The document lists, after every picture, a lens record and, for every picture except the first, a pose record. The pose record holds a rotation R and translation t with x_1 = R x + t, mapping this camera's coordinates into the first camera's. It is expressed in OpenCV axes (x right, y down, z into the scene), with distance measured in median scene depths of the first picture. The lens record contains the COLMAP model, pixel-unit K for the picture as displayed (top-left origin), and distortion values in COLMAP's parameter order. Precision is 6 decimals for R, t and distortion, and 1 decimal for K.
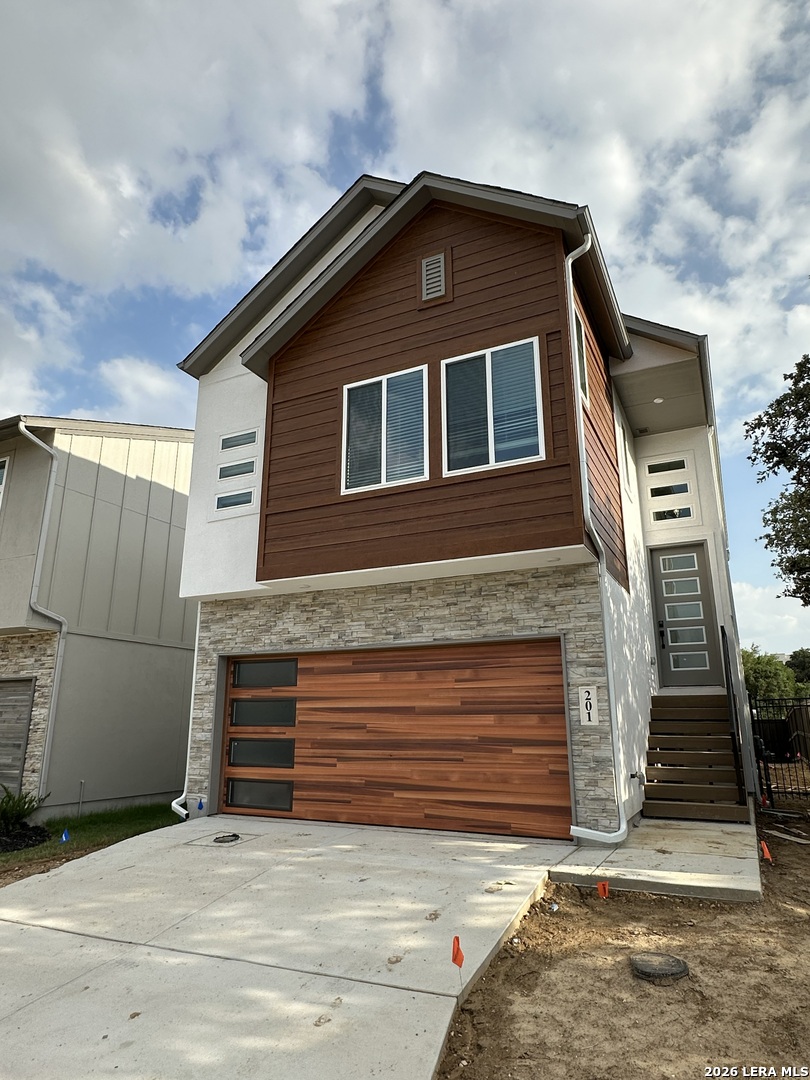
lens RADIAL K [[668.0, 0, 404.0], [0, 668.0, 538.4], [0, 0, 1]] dist [-0.019540, 0.029142]
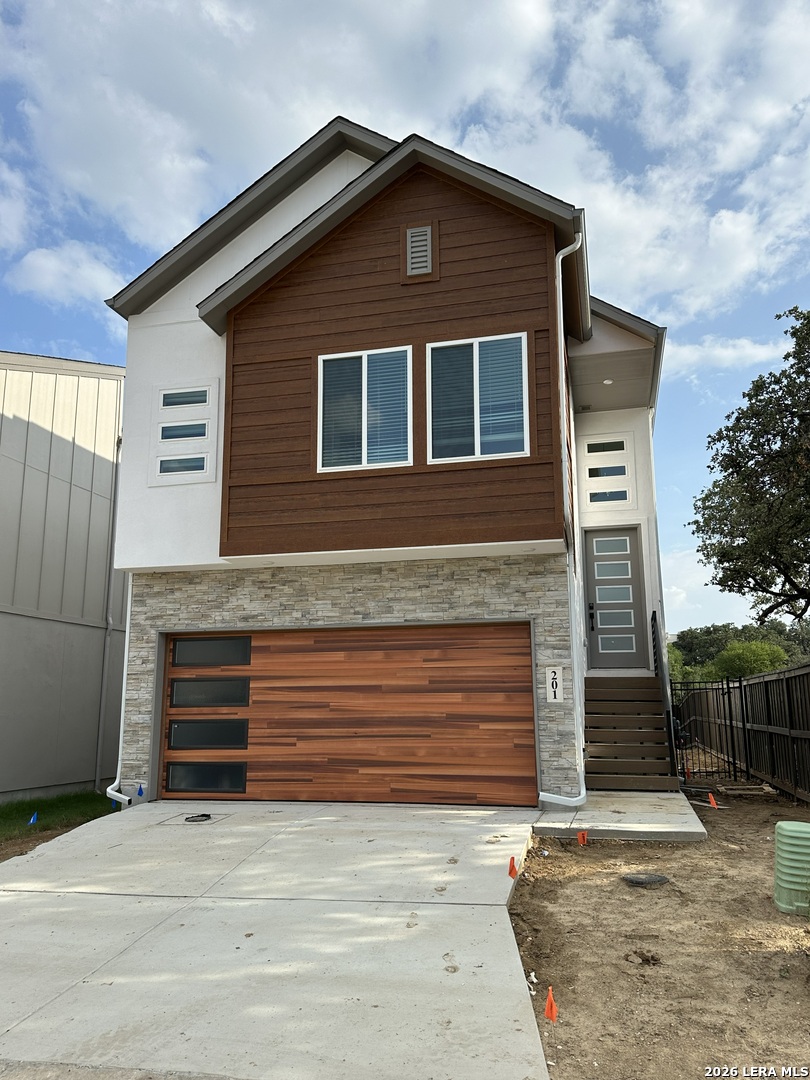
lens RADIAL K [[844.2, 0, 404.9], [0, 844.2, 543.8], [0, 0, 1]] dist [0.098501, -0.078127]
pose [[0.976368, 0.037314, 0.212869, -0.223656], [-0.053047, 0.996227, 0.068681, -0.051652], [-0.209504, -0.078350, 0.974664, -0.239388]]
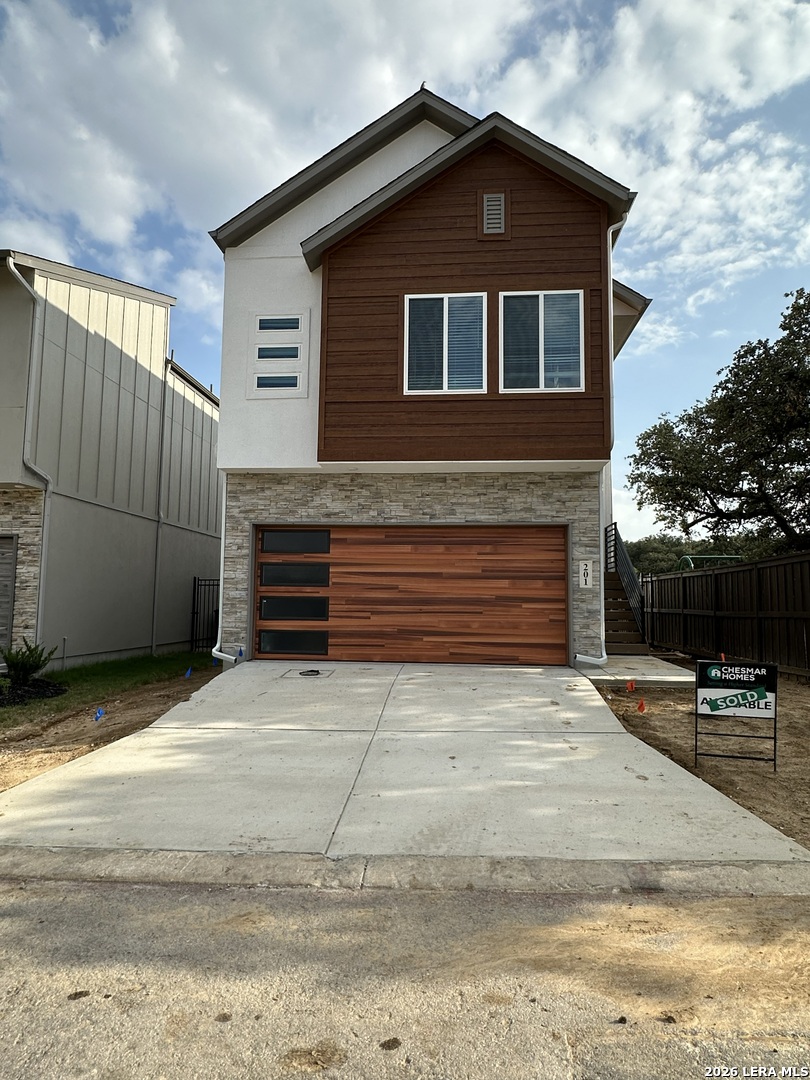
lens RADIAL K [[668.0, 0, 403.6], [0, 668.0, 540.4], [0, 0, 1]] dist [-0.019540, 0.029142]
pose [[0.930207, 0.046169, 0.364121, -0.497149], [-0.109705, 0.981680, 0.155786, 0.003871], [-0.350257, -0.184859, 0.918230, -0.117816]]
